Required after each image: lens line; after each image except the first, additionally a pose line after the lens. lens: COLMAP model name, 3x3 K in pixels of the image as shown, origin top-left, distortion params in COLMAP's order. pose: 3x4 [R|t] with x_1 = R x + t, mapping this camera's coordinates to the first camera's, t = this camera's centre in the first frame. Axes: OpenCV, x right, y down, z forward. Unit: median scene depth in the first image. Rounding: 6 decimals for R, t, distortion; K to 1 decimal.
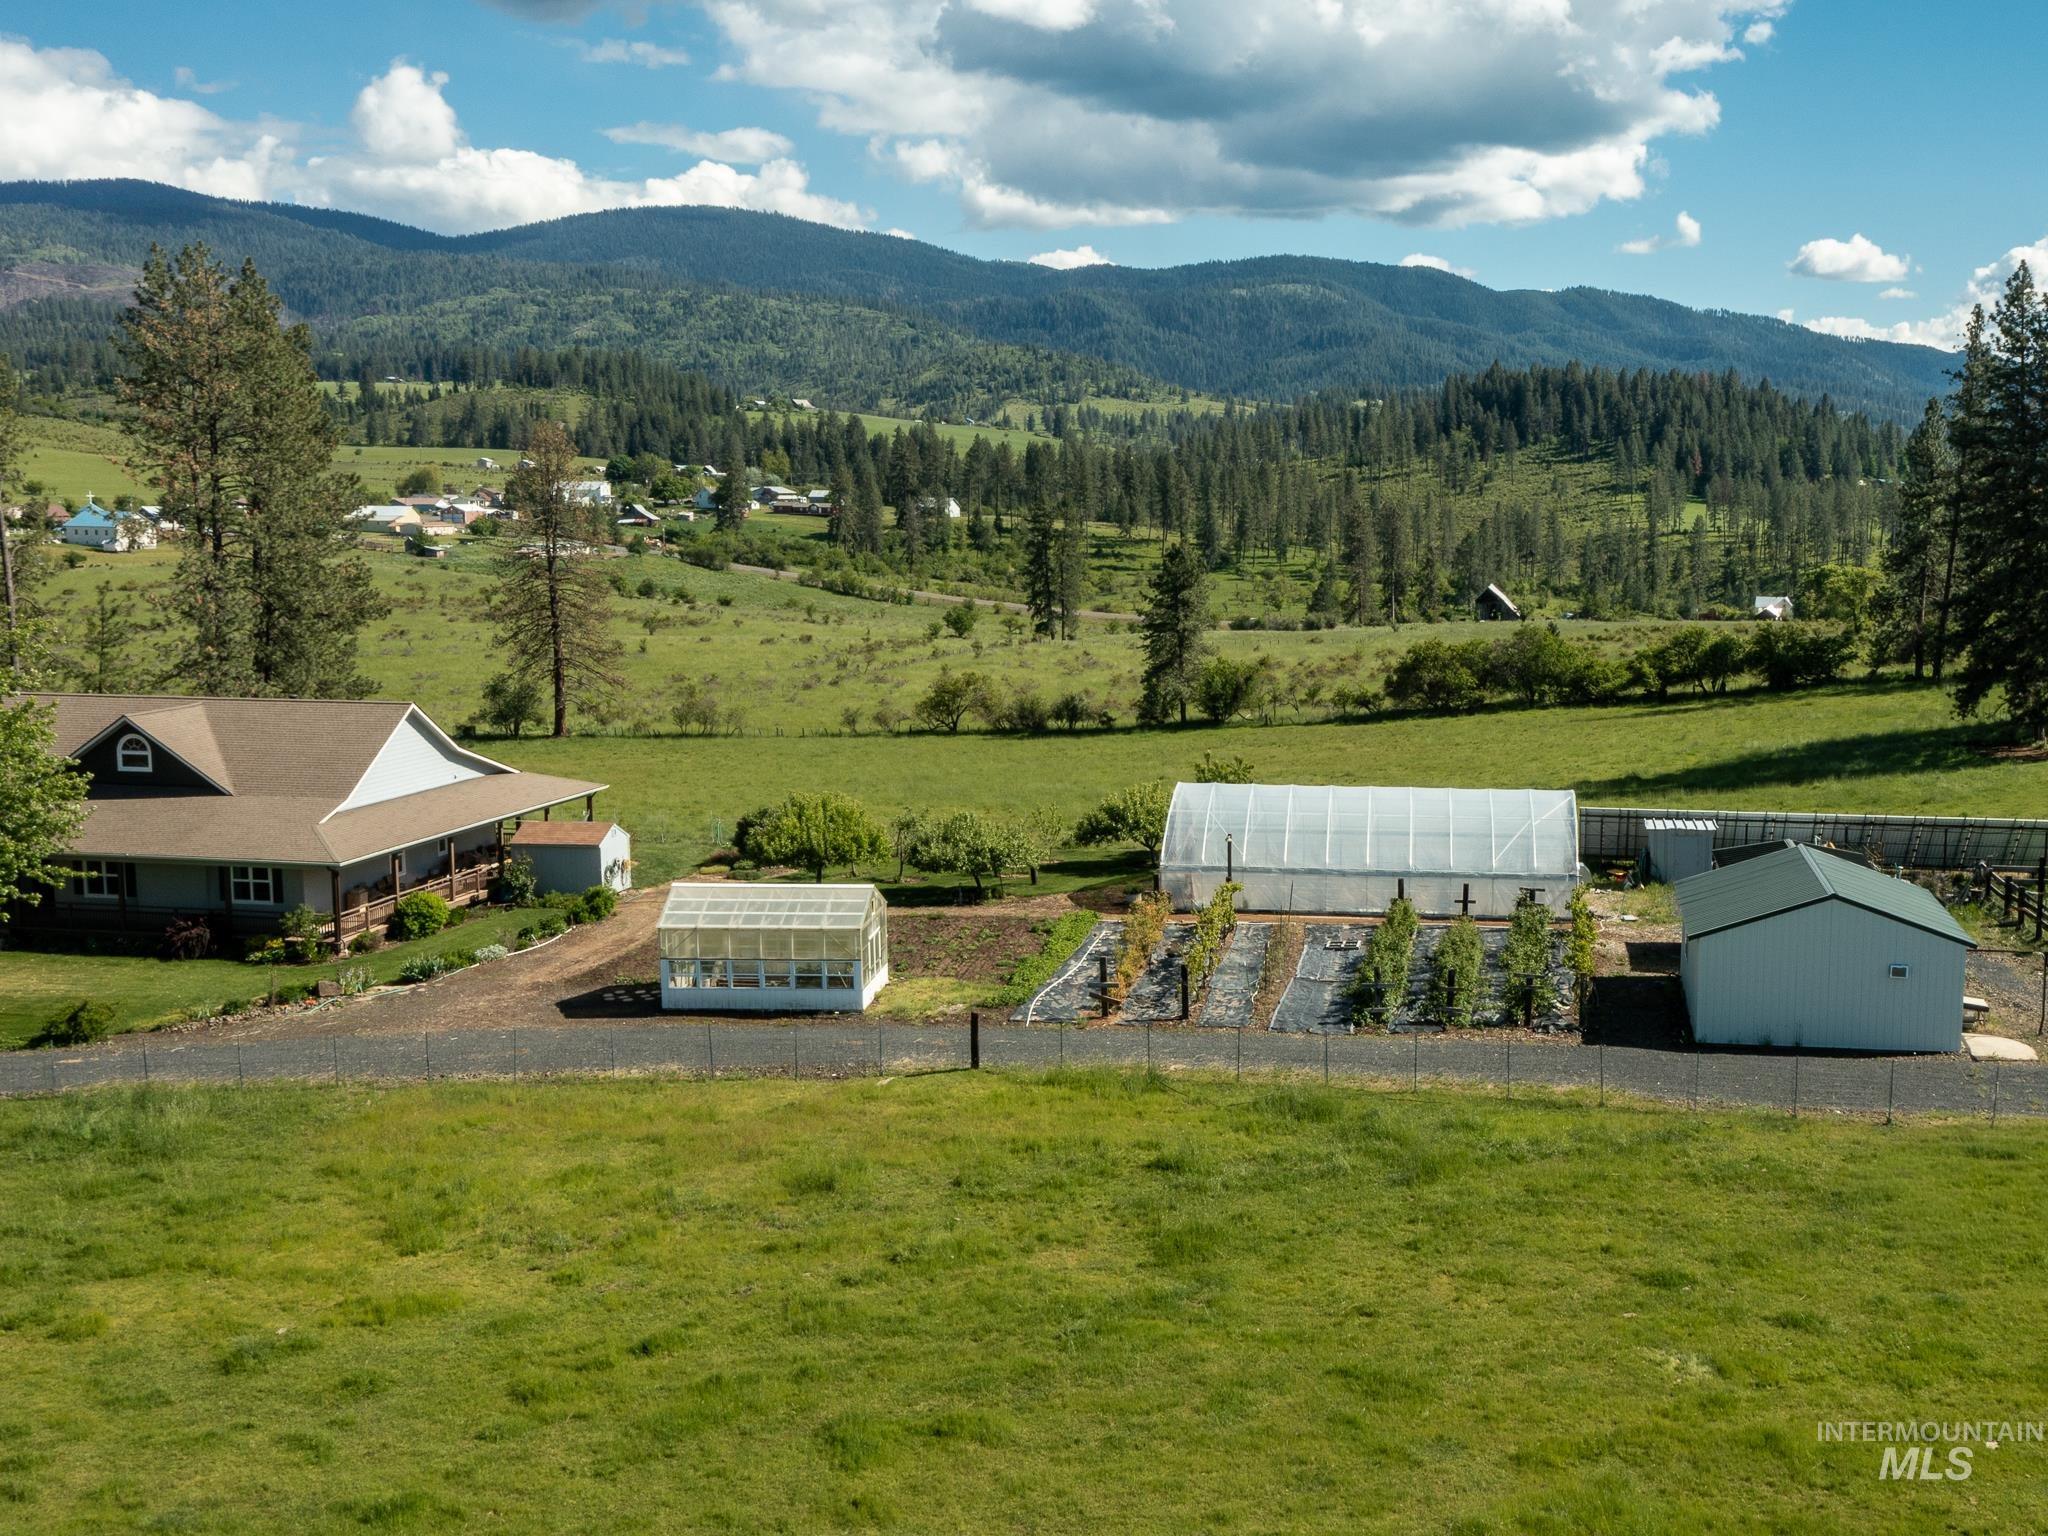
lens RADIAL K [[1986.7, 0, 1027.8], [0, 1986.7, 758.5], [0, 0, 1]] dist [-0.001142, 0.000000]
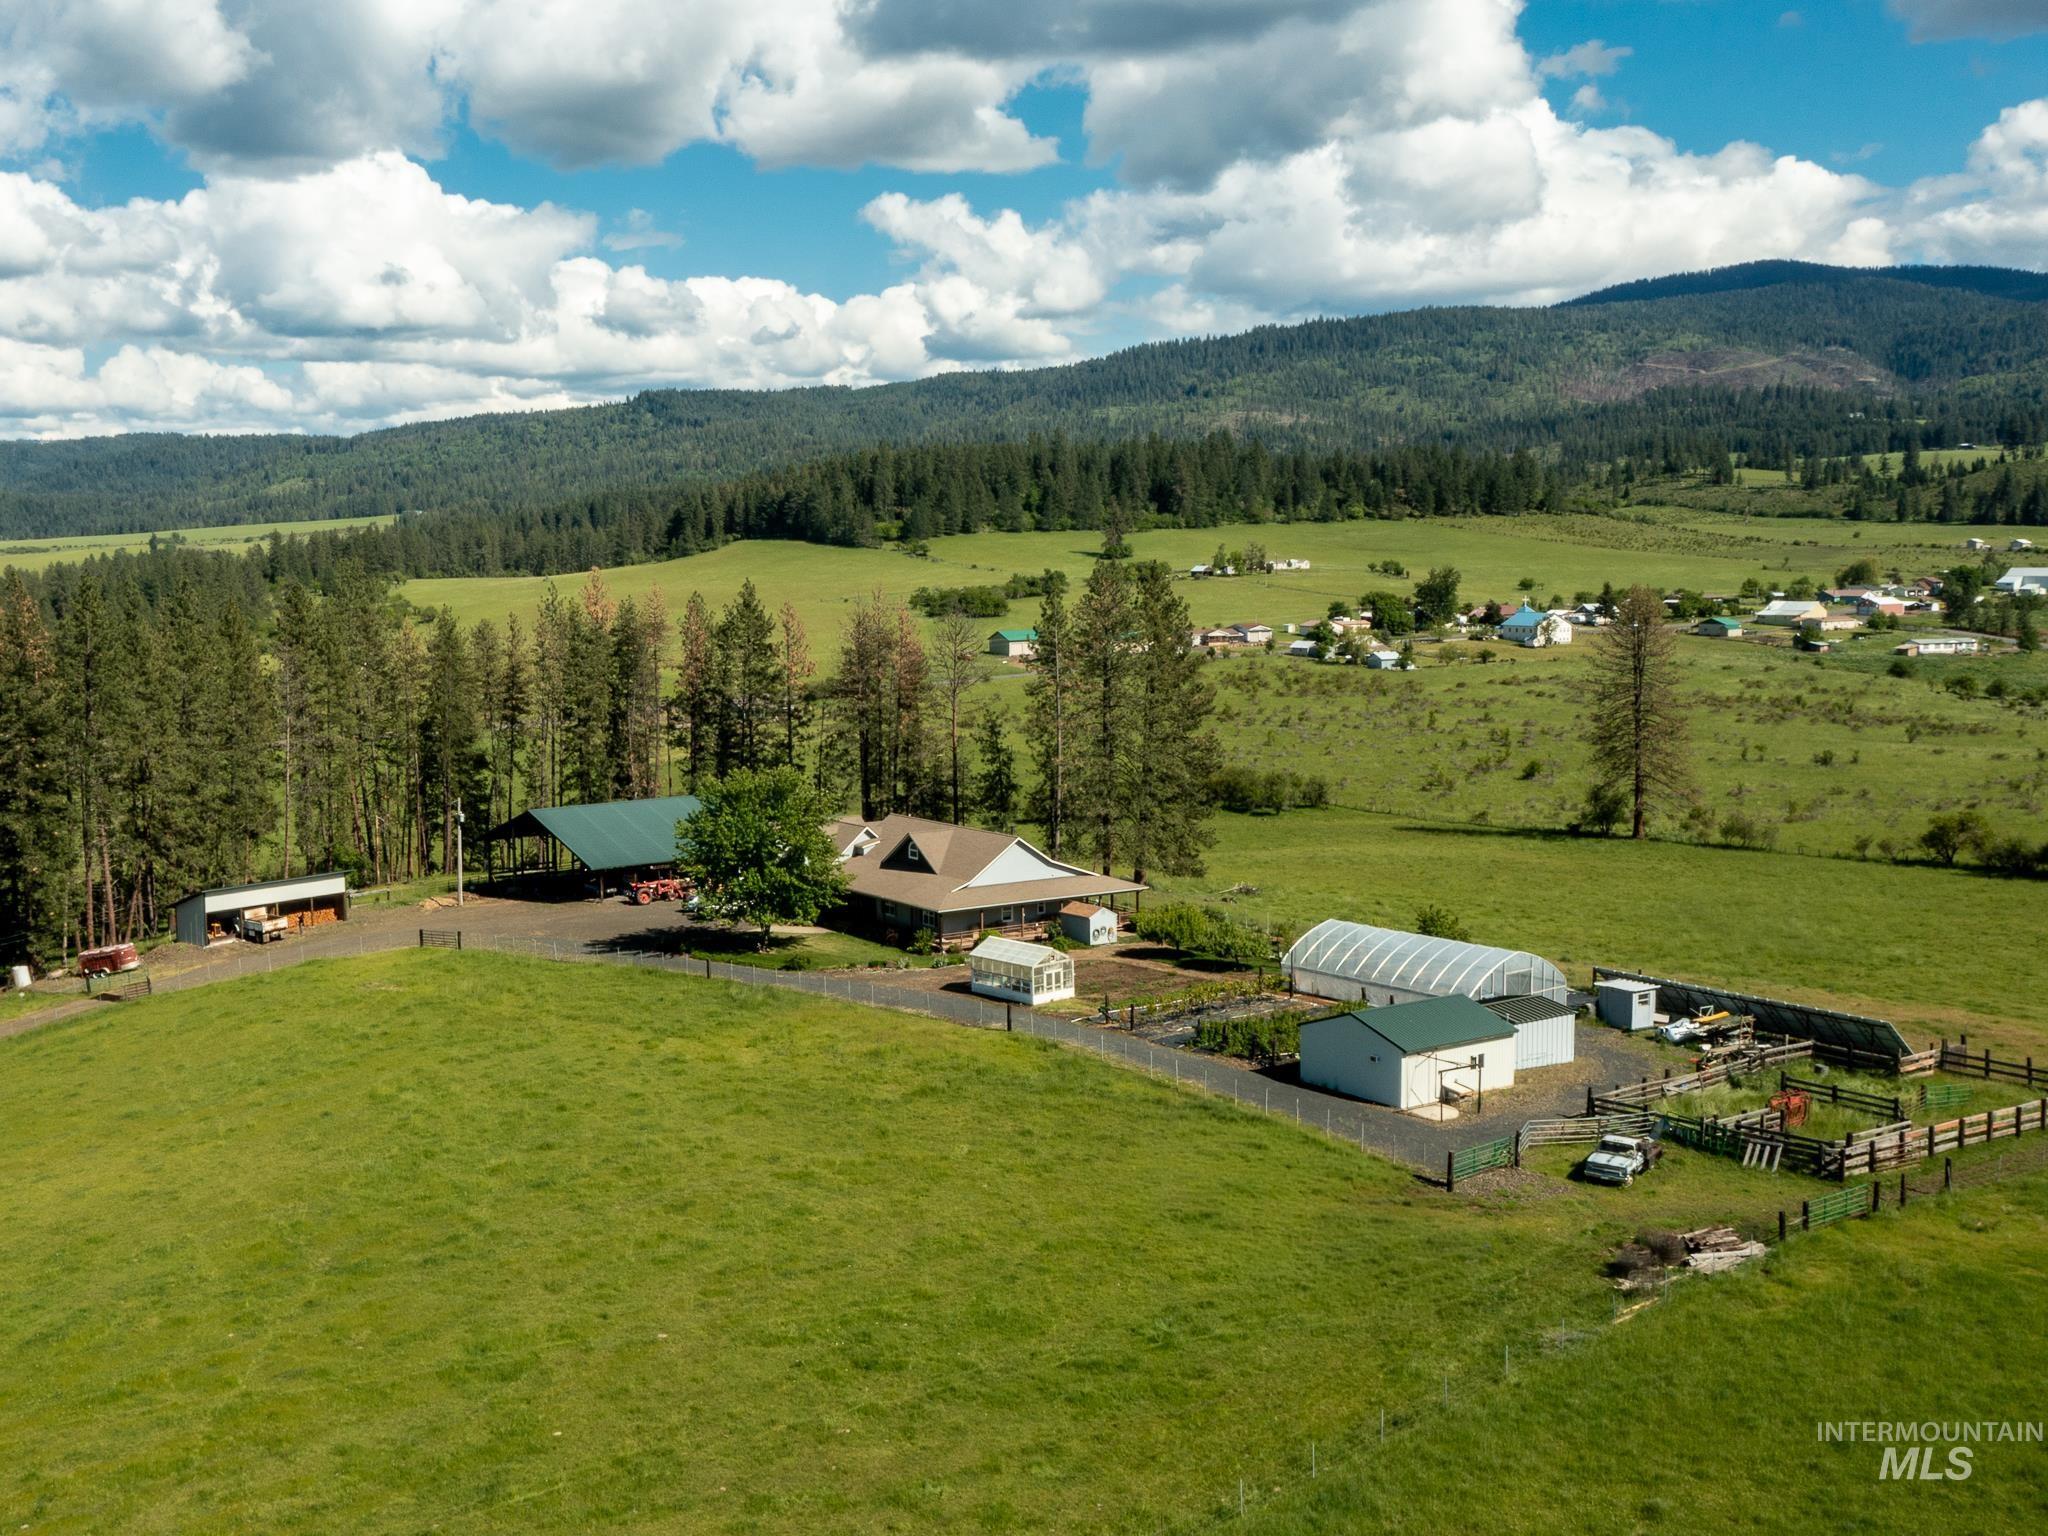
lens RADIAL K [[2137.5, 0, 1015.8], [0, 2137.5, 773.2], [0, 0, 1]] dist [-0.006553, 0.000000]
pose [[0.670523, 0.062640, -0.739239, 0.295885], [-0.070648, 0.997292, 0.020426, -0.031390], [0.738517, 0.038529, 0.673133, -0.107605]]
